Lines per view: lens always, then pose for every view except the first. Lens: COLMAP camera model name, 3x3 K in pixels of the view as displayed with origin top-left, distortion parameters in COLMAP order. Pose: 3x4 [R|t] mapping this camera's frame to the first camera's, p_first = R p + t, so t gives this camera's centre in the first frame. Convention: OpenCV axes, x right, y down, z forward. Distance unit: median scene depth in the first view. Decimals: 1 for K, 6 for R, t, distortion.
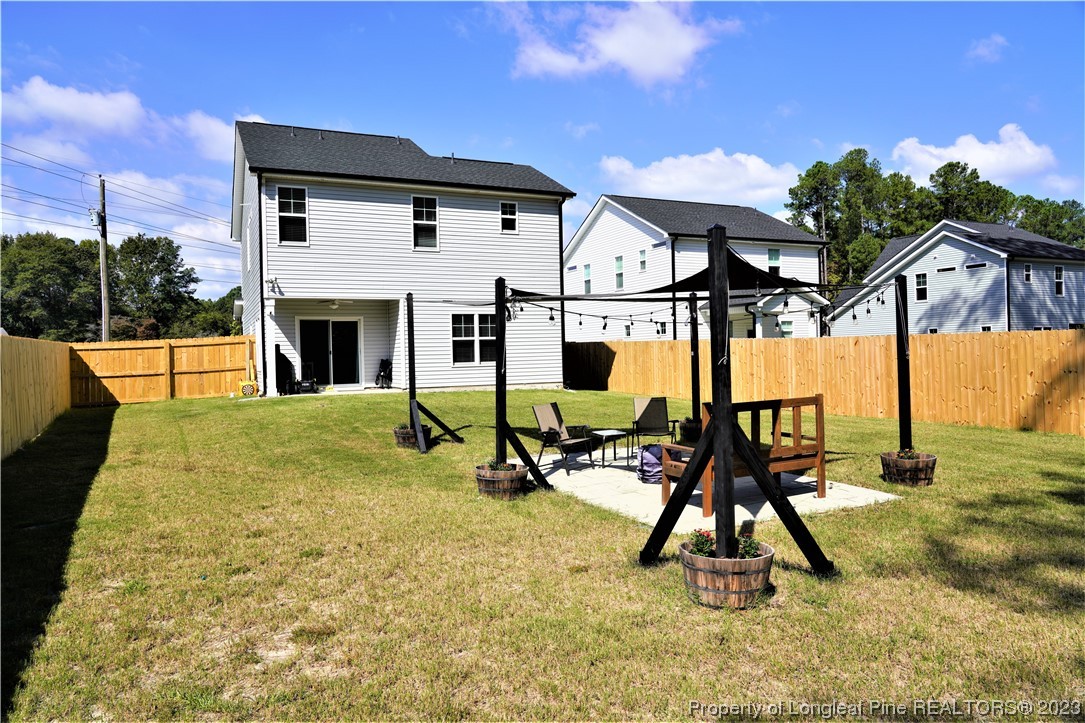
lens RADIAL K [[726.2, 0, 546.6], [0, 726.2, 357.5], [0, 0, 1]] dist [-0.030502, 0.022397]
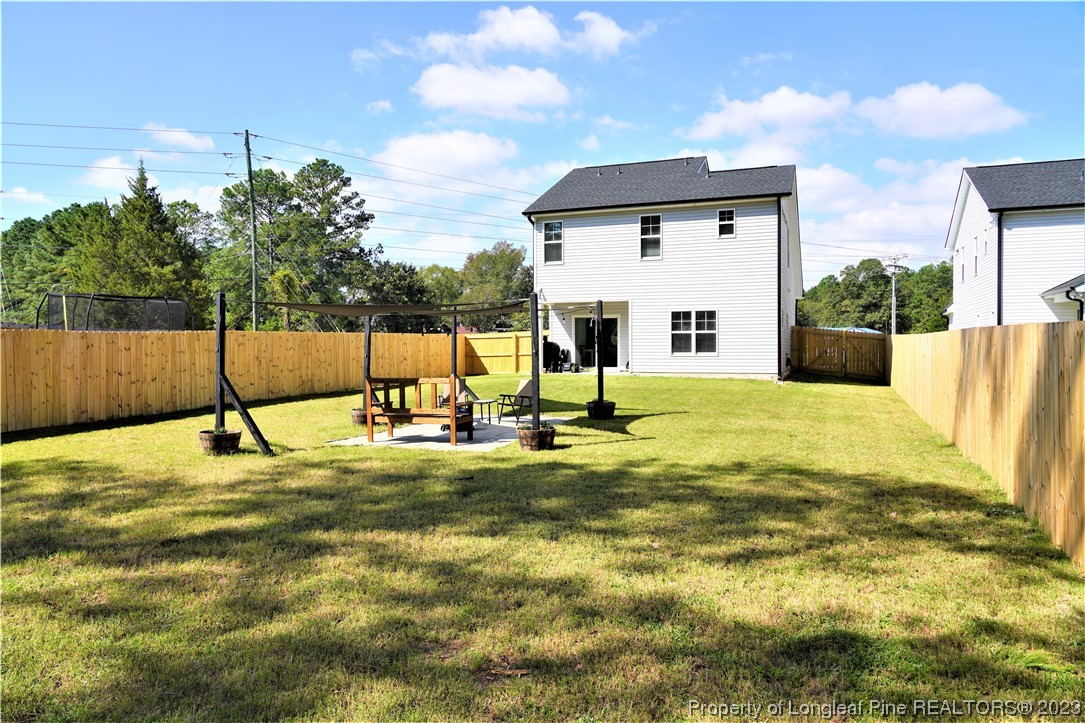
lens RADIAL K [[726.2, 0, 546.6], [0, 726.2, 357.5], [0, 0, 1]] dist [-0.030502, 0.022397]
pose [[0.689101, 0.029432, -0.724067, 0.587365], [-0.016223, 0.999551, 0.025191, -0.011115], [0.724484, -0.005613, 0.689269, 0.034371]]
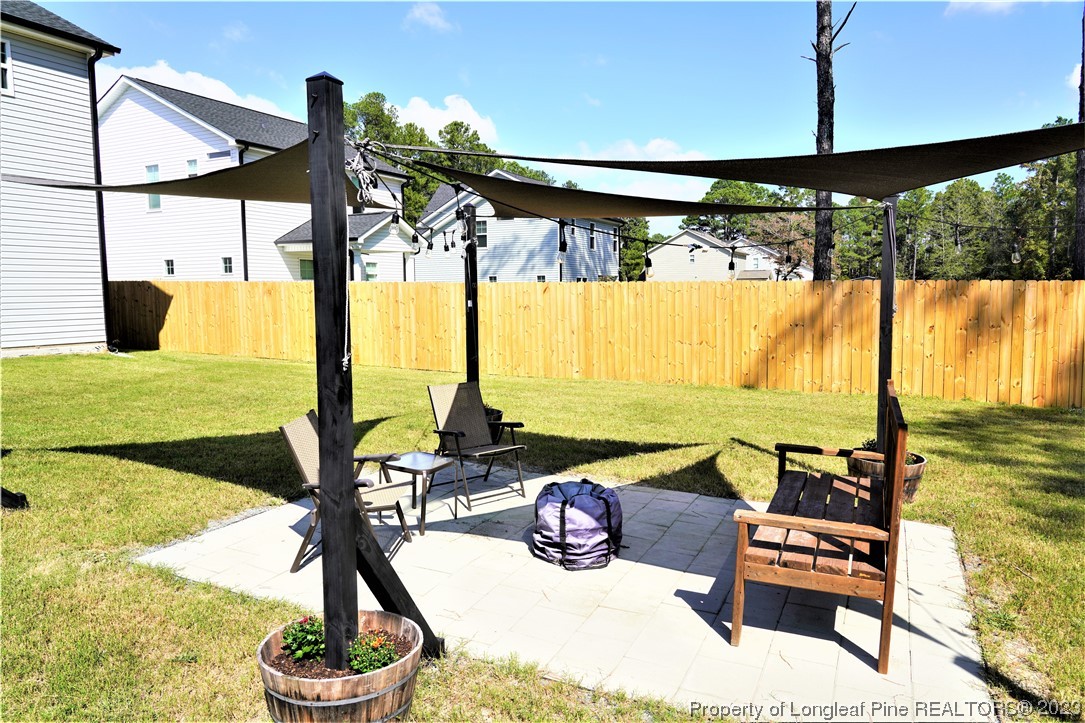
lens RADIAL K [[726.2, 0, 546.6], [0, 726.2, 357.5], [0, 0, 1]] dist [-0.030502, 0.022397]
pose [[0.783707, -0.038681, 0.619925, -0.073786], [-0.008811, 0.997266, 0.073364, -0.003017], [-0.621068, -0.062958, 0.781224, 0.262962]]
